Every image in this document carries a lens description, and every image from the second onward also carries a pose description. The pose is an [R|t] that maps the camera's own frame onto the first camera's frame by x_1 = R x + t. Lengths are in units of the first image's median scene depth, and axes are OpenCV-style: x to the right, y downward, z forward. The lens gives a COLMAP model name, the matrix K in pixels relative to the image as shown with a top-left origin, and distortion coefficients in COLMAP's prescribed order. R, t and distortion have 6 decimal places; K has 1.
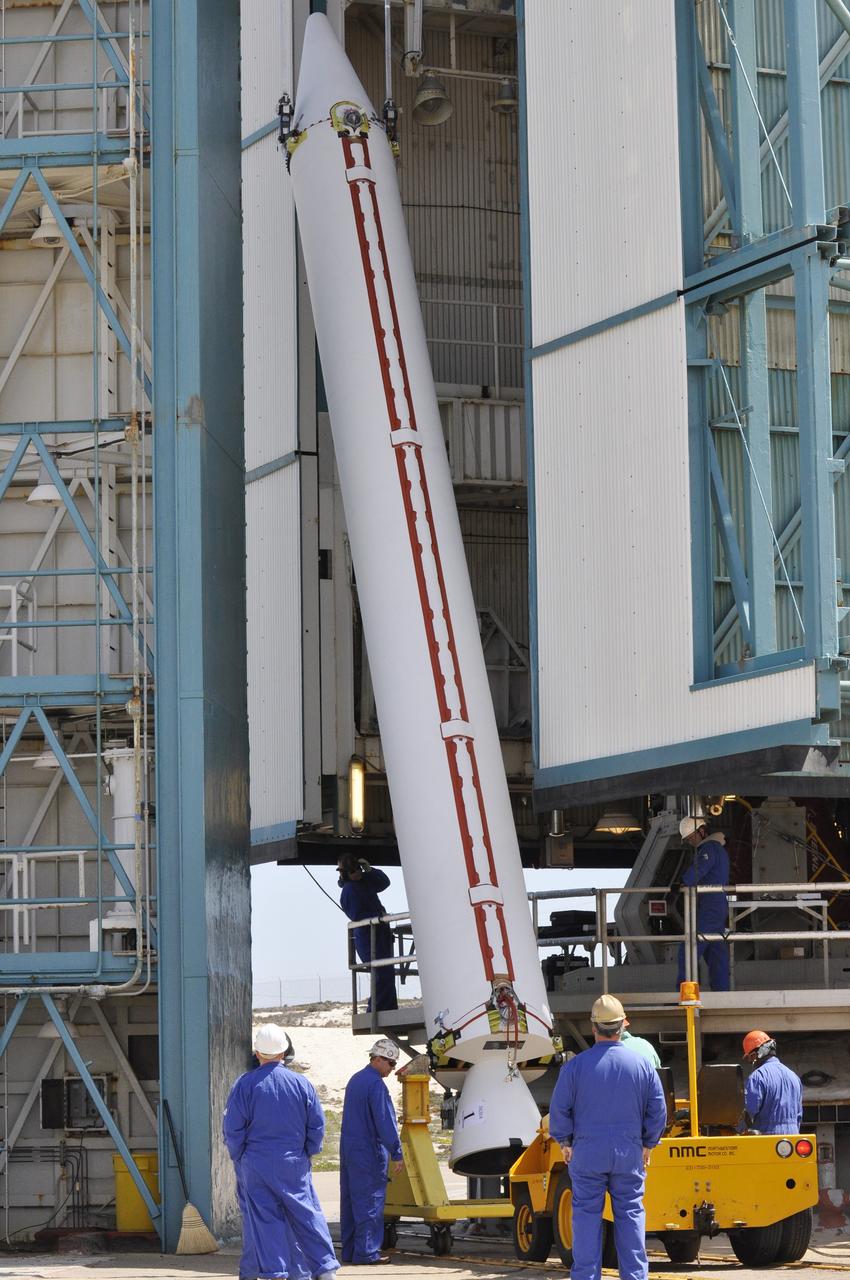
lens RADIAL K [[3971.7, 0, 425.0], [0, 3971.7, 640.0], [0, 0, 1]] dist [-0.284690, -0.133554]
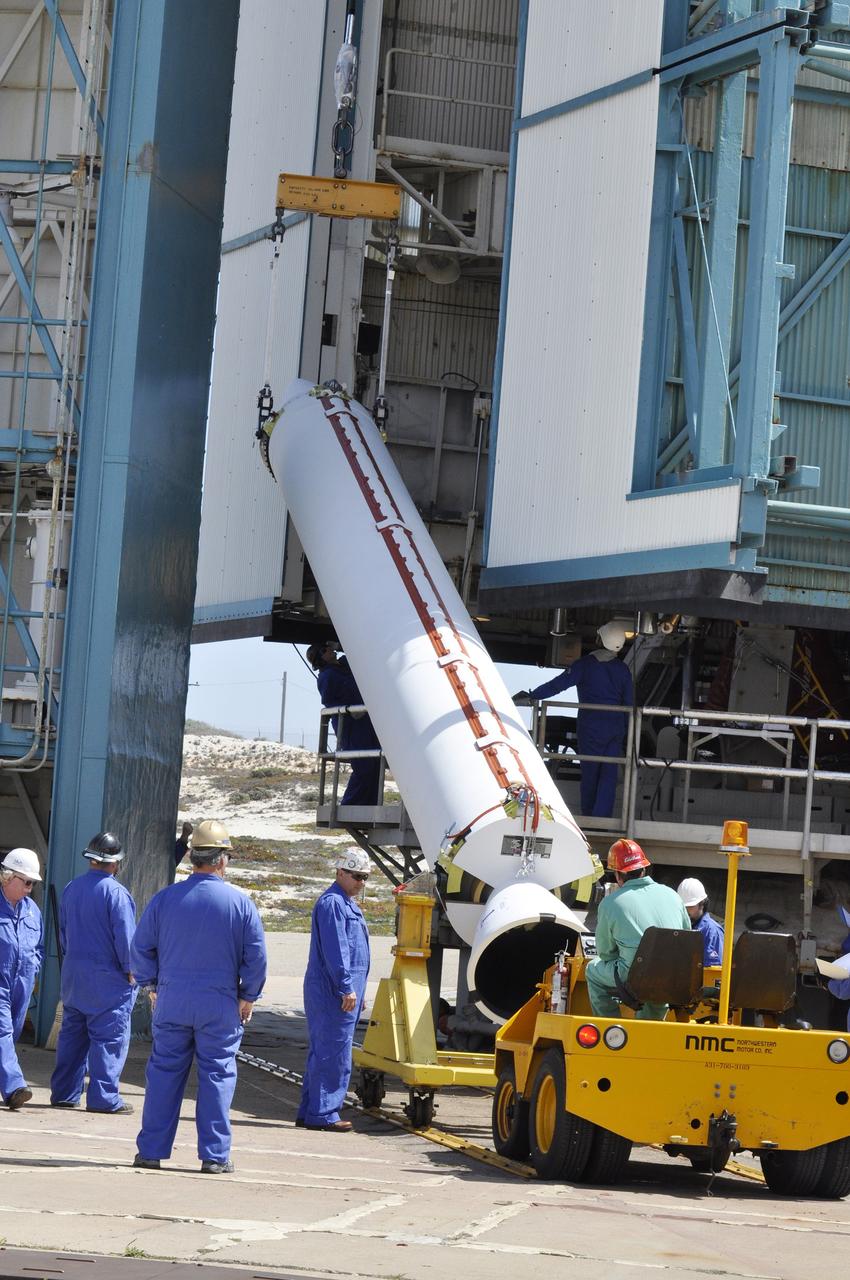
lens RADIAL K [[3971.7, 0, 425.0], [0, 3971.7, 640.0], [0, 0, 1]] dist [-0.284690, -0.133554]
pose [[0.993486, 0.084805, -0.076121, 0.088527], [-0.079817, 0.994599, 0.066346, -0.011715], [0.081337, -0.059838, 0.994889, 0.066905]]
